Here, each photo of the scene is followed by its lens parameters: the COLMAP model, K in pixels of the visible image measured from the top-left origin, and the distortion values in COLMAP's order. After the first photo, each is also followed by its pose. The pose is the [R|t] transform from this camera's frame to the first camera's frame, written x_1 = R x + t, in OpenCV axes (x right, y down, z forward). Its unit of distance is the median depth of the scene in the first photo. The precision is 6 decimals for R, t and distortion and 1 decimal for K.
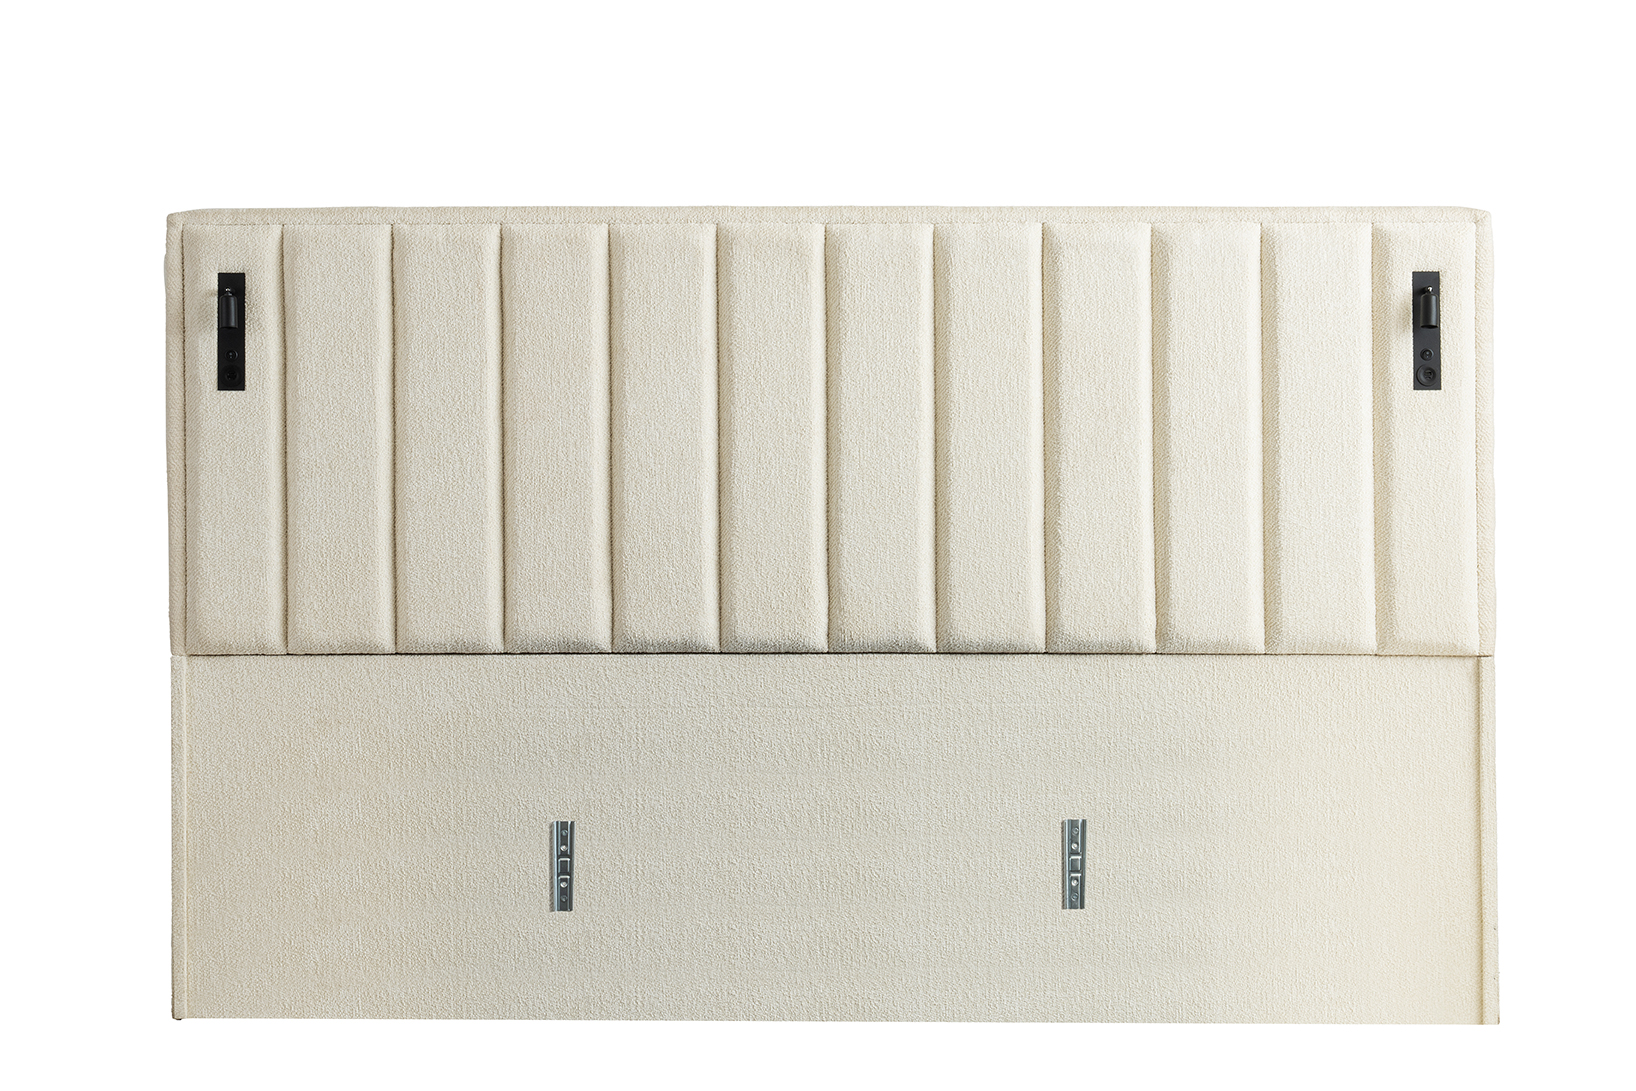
lens RADIAL K [[2416.4, 0, 803.3], [0, 2416.4, 448.2], [0, 0, 1]] dist [0.136631, 0.000000]
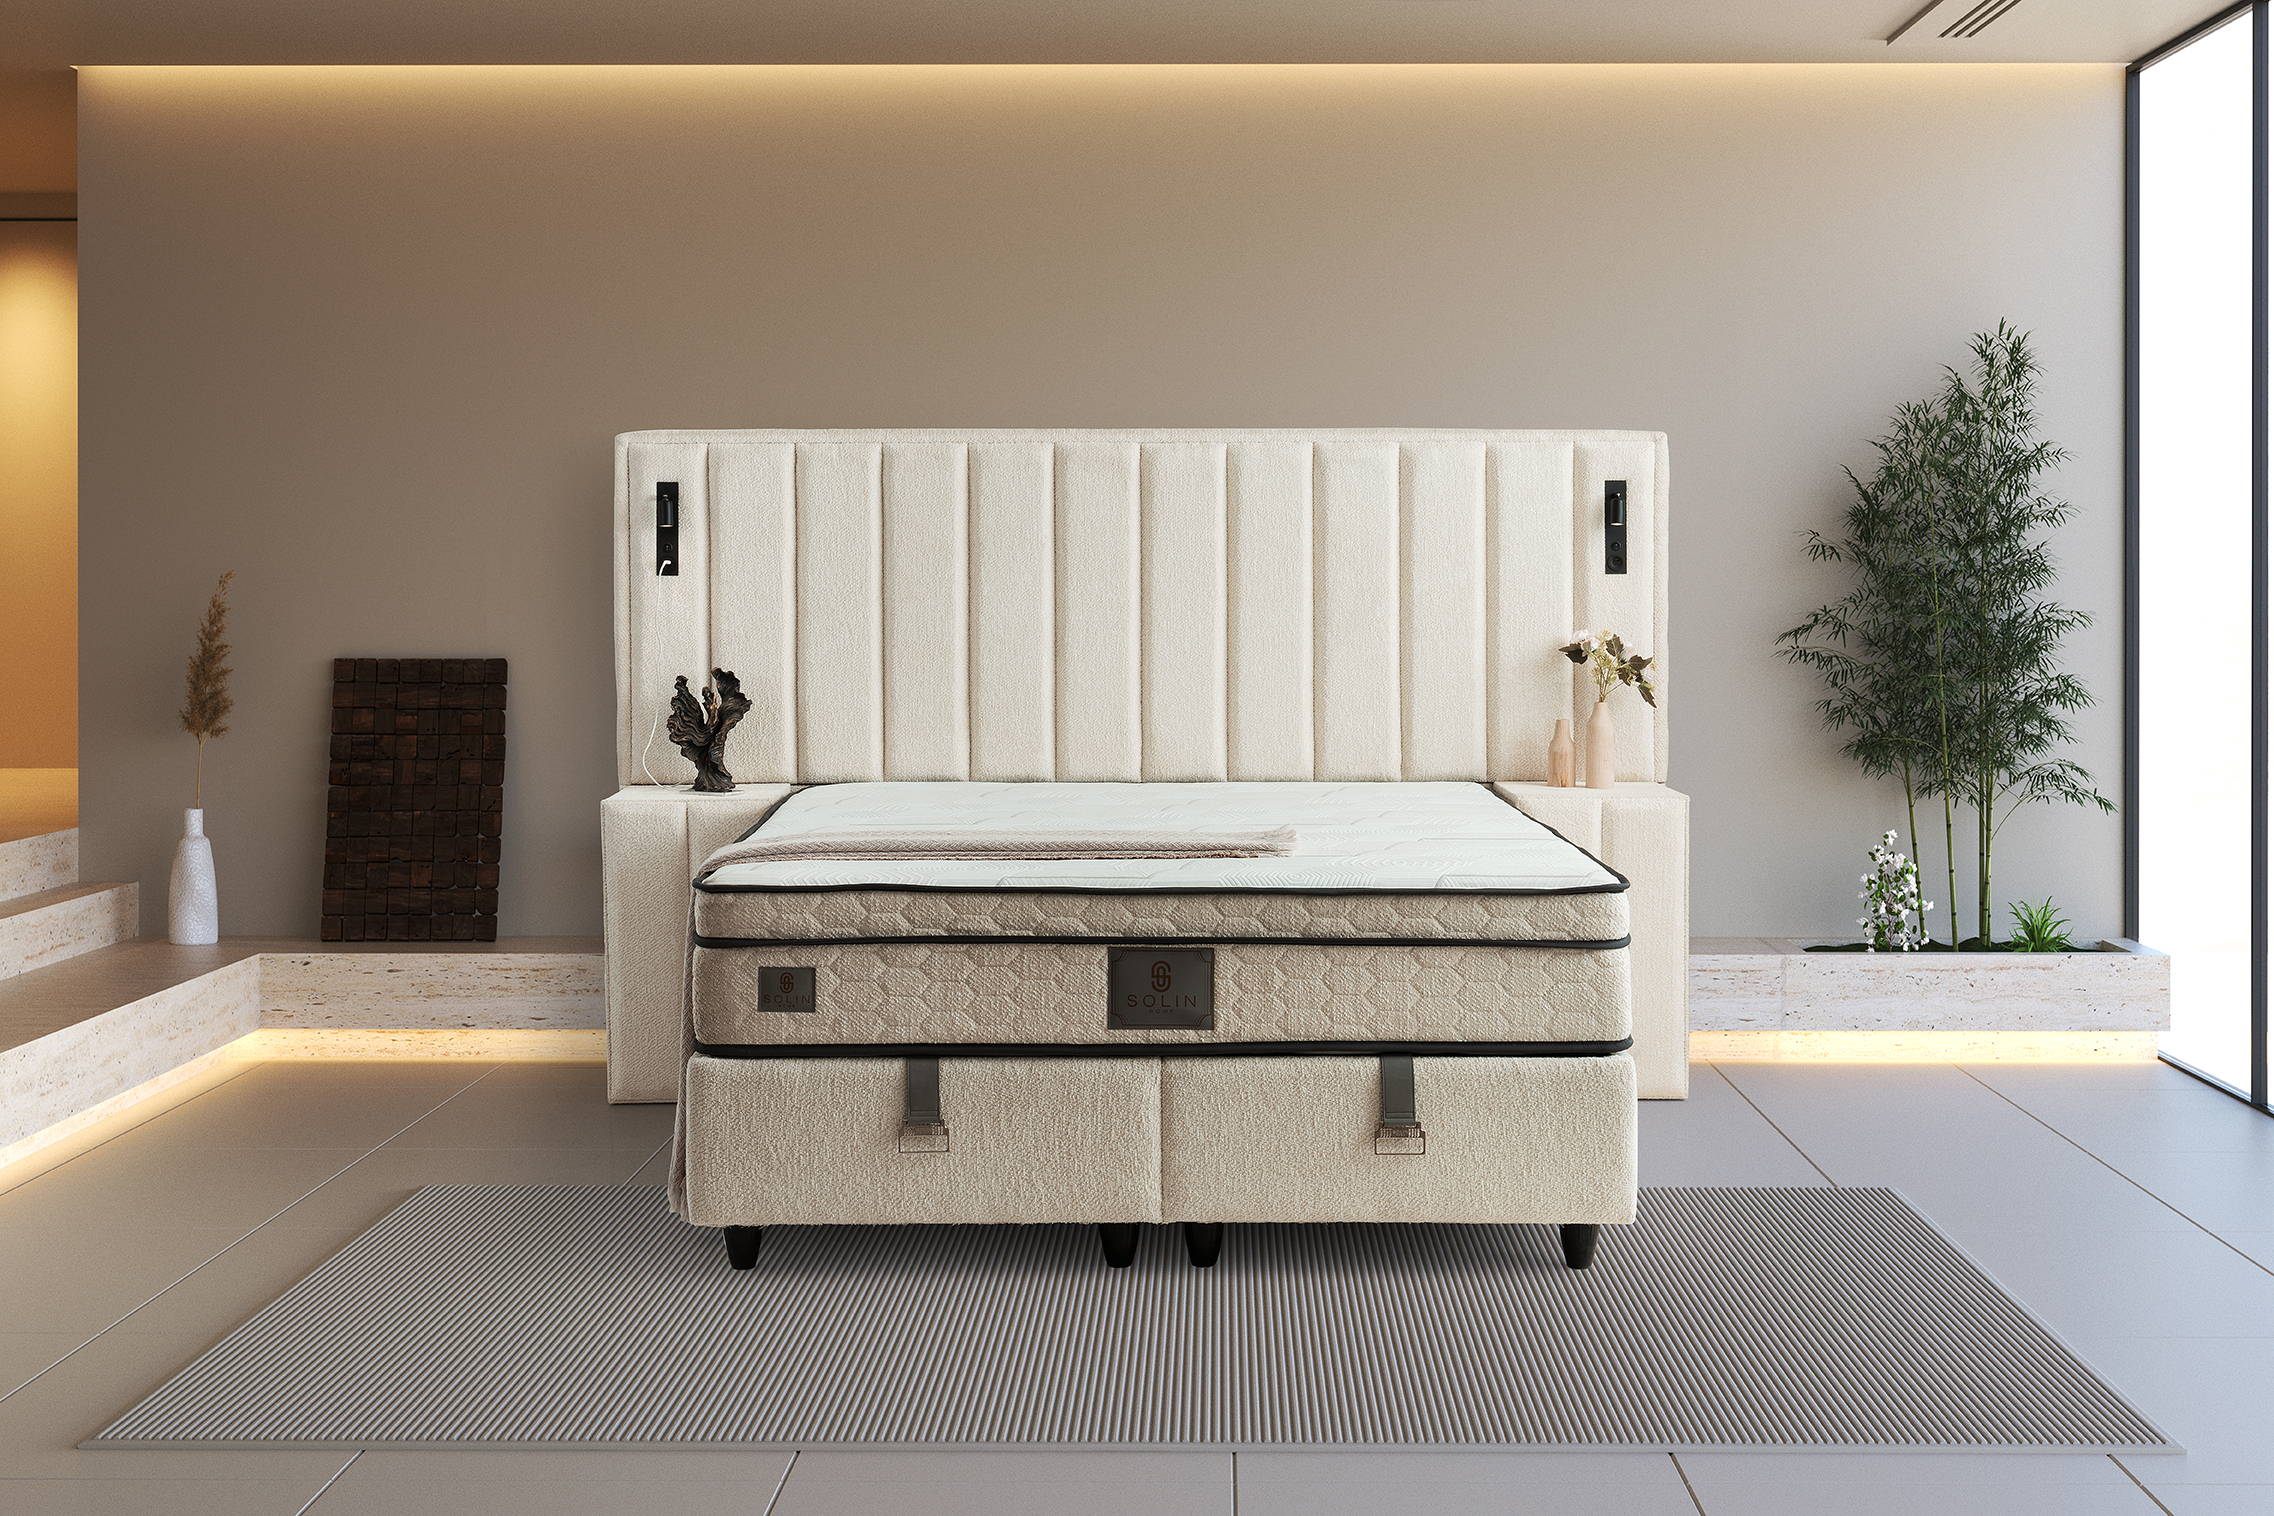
lens RADIAL K [[3100.4, 0, 1029.6], [0, 3100.4, 710.2], [0, 0, 1]] dist [0.141899, 0.000000]
pose [[0.999922, -0.001827, 0.012350, -0.068321], [0.001113, 0.998340, 0.057579, -0.046769], [-0.012435, -0.057560, 0.998265, -0.613410]]
